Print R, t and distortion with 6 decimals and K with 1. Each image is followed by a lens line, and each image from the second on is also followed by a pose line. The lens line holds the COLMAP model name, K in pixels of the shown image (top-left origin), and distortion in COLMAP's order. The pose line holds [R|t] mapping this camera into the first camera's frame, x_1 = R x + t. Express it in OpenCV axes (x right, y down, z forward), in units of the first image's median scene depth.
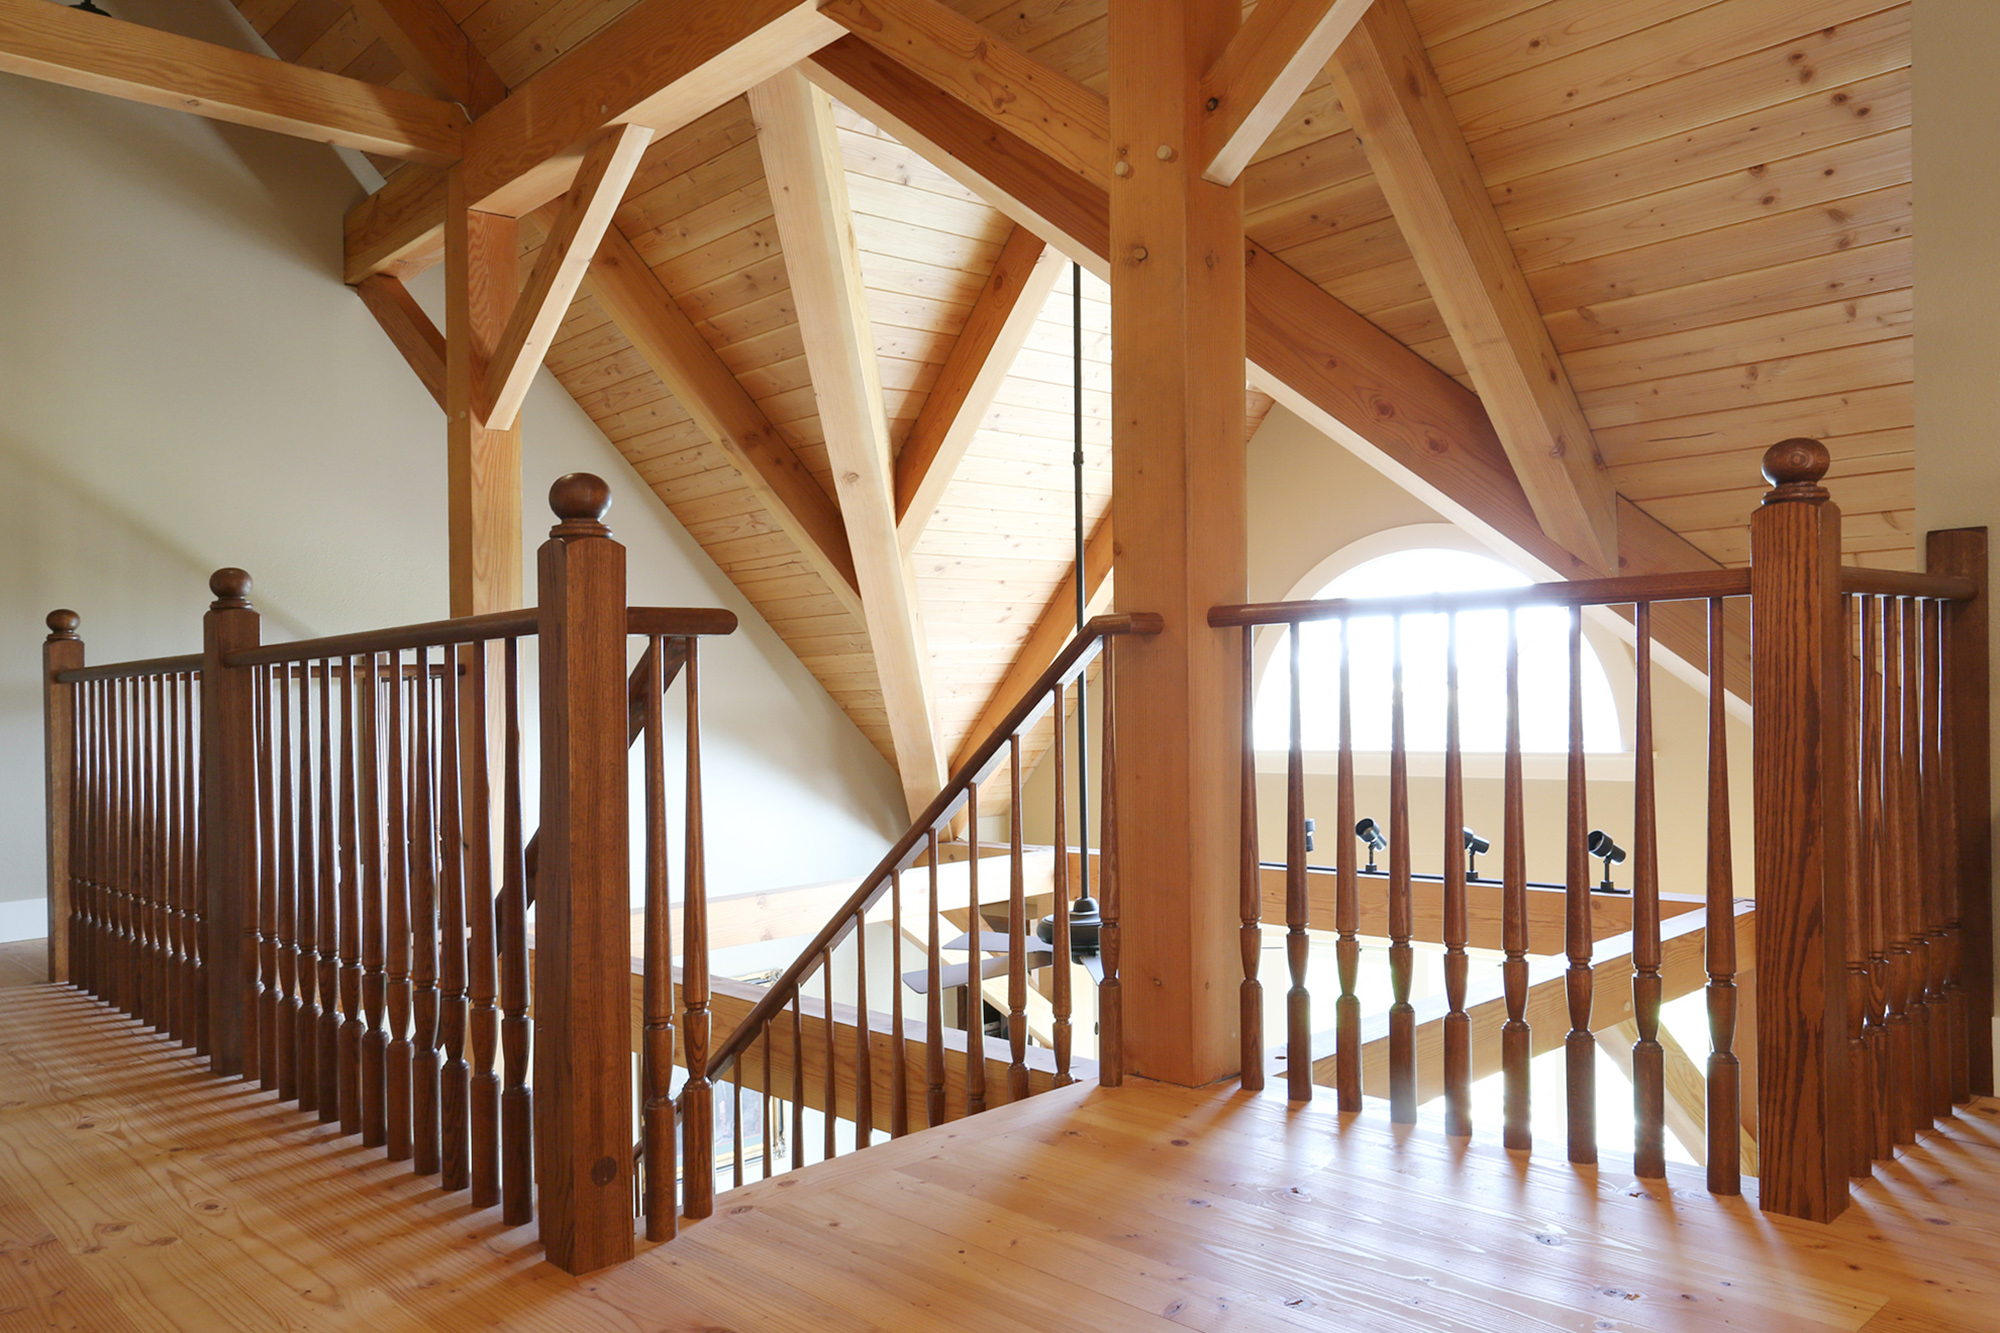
lens RADIAL K [[1465.0, 0, 1000.0], [0, 1465.0, 666.5], [0, 0, 1]] dist [0.001010, -0.000571]
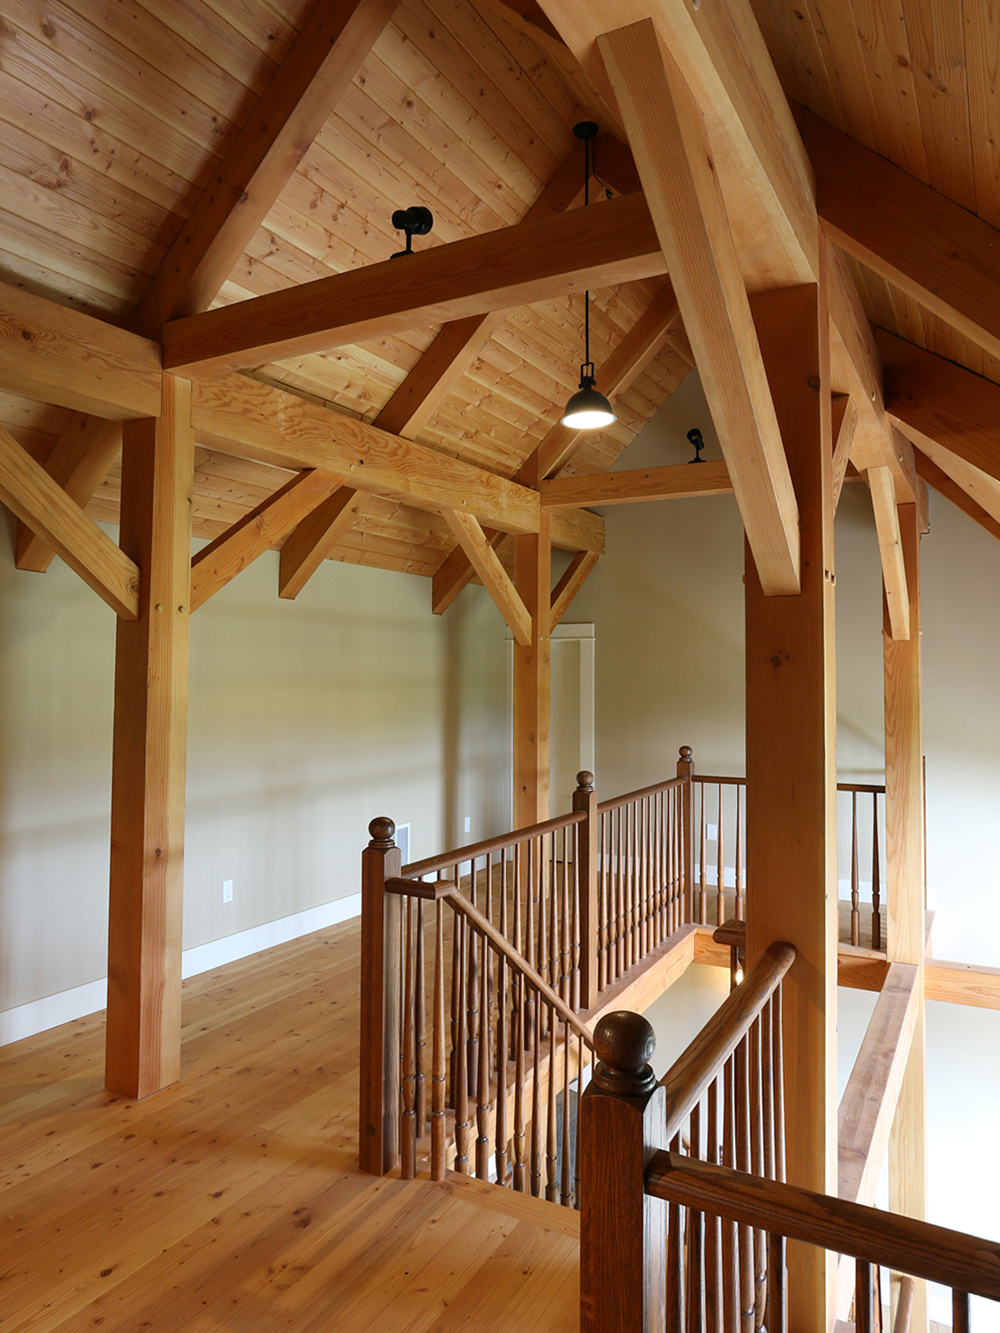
lens RADIAL K [[888.7, 0, 501.2], [0, 888.7, 615.8], [0, 0, 1]] dist [-0.033483, 0.007195]
pose [[0.302265, -0.028517, -0.952797, 0.669428], [0.000208, 0.999554, -0.029850, -0.247902], [0.953224, 0.008825, 0.302136, 0.469523]]
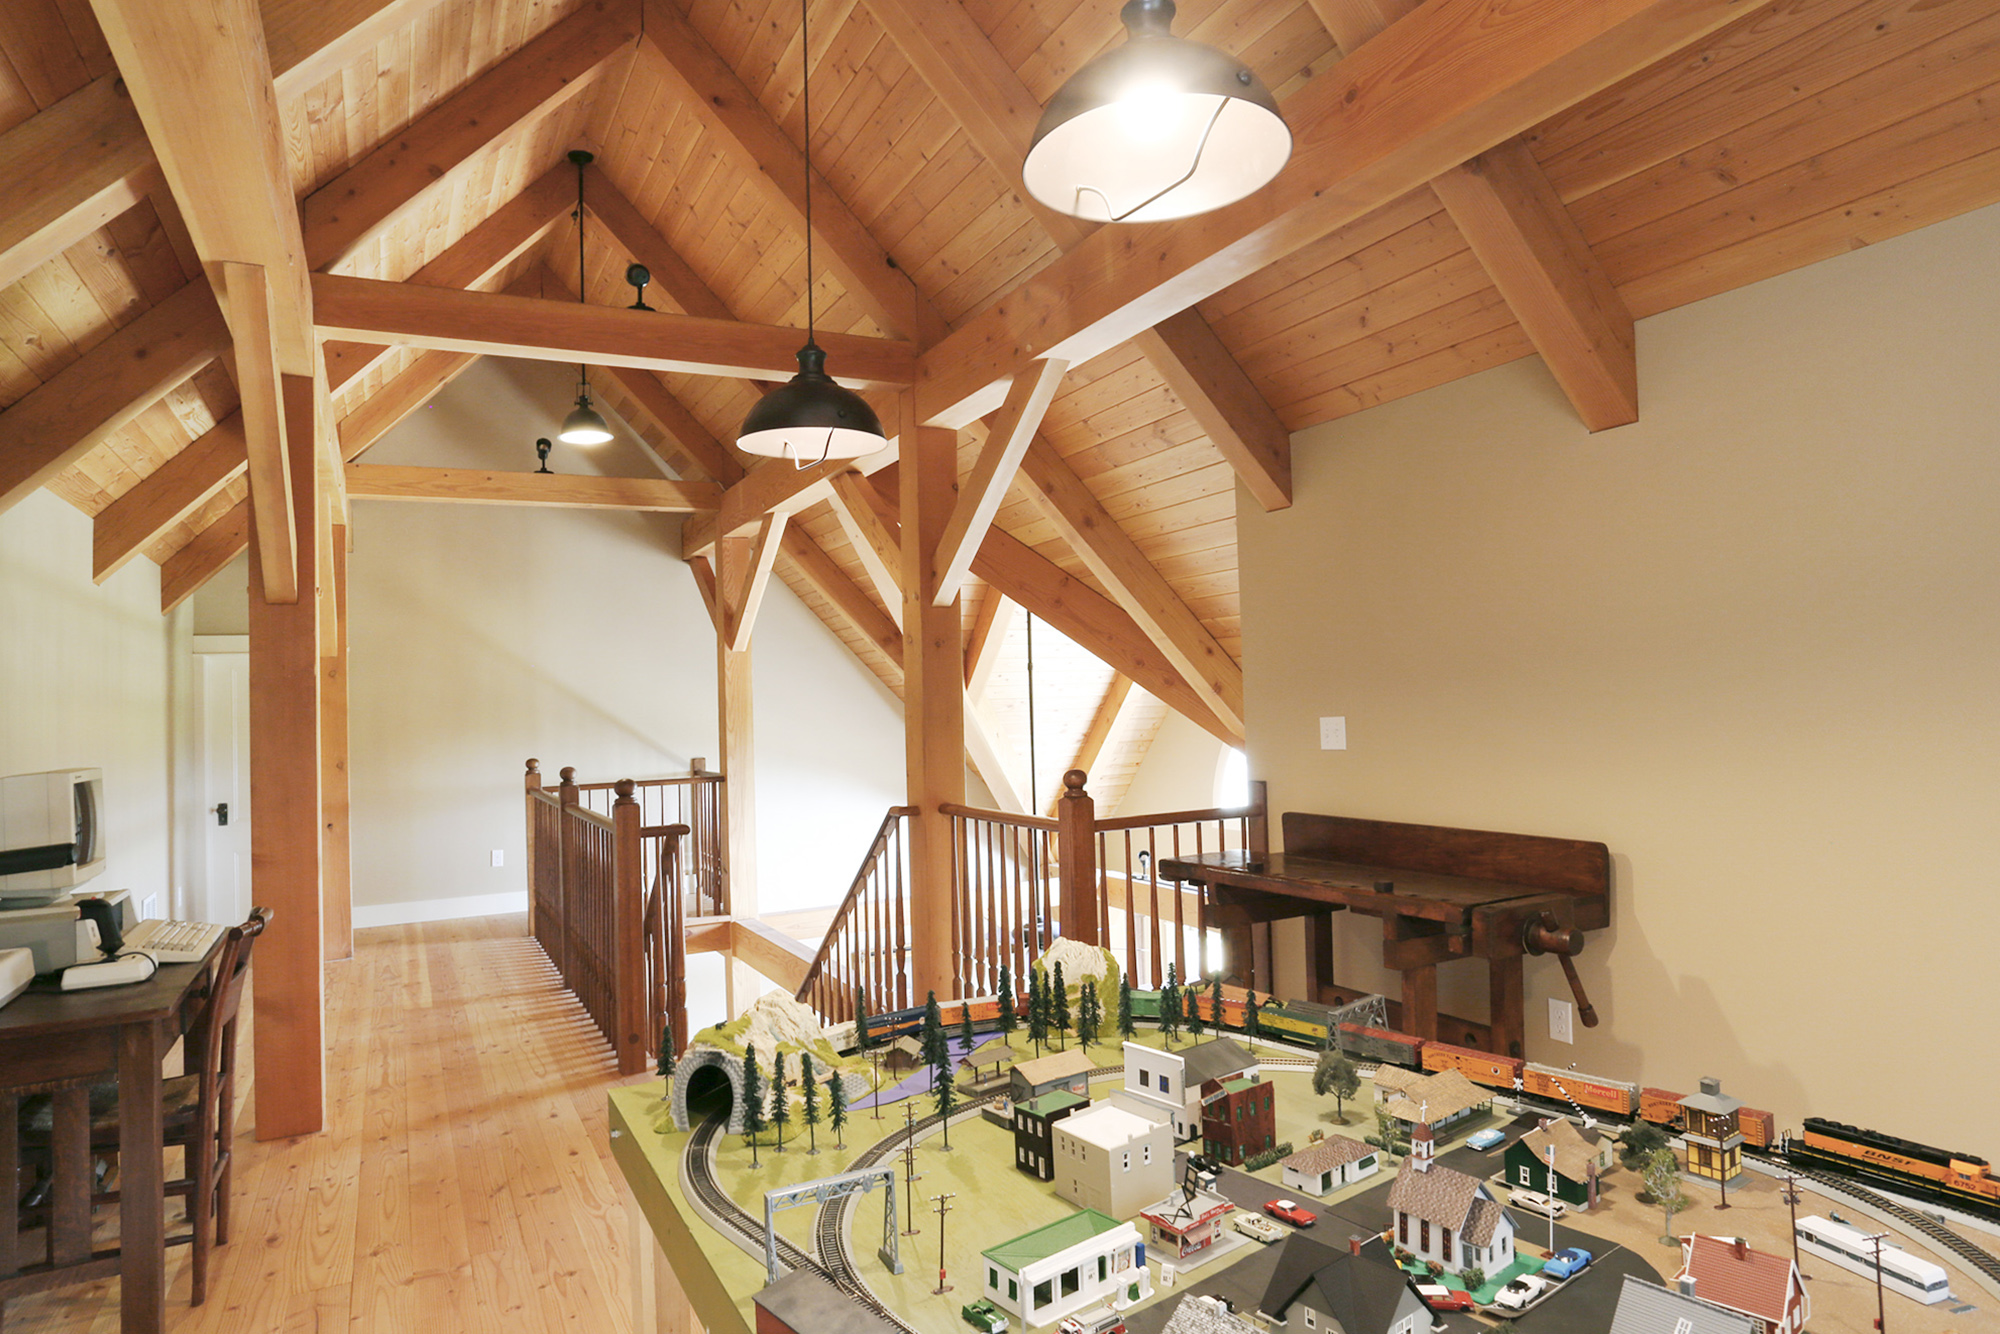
lens RADIAL K [[1157.3, 0, 1000.0], [0, 1157.3, 667.0], [0, 0, 1]] dist [-0.066522, 0.038472]
pose [[0.963947, -0.013835, -0.265733, 0.579671], [0.011295, 0.999875, -0.011084, -0.189053], [0.265853, 0.007683, 0.963983, -0.523101]]
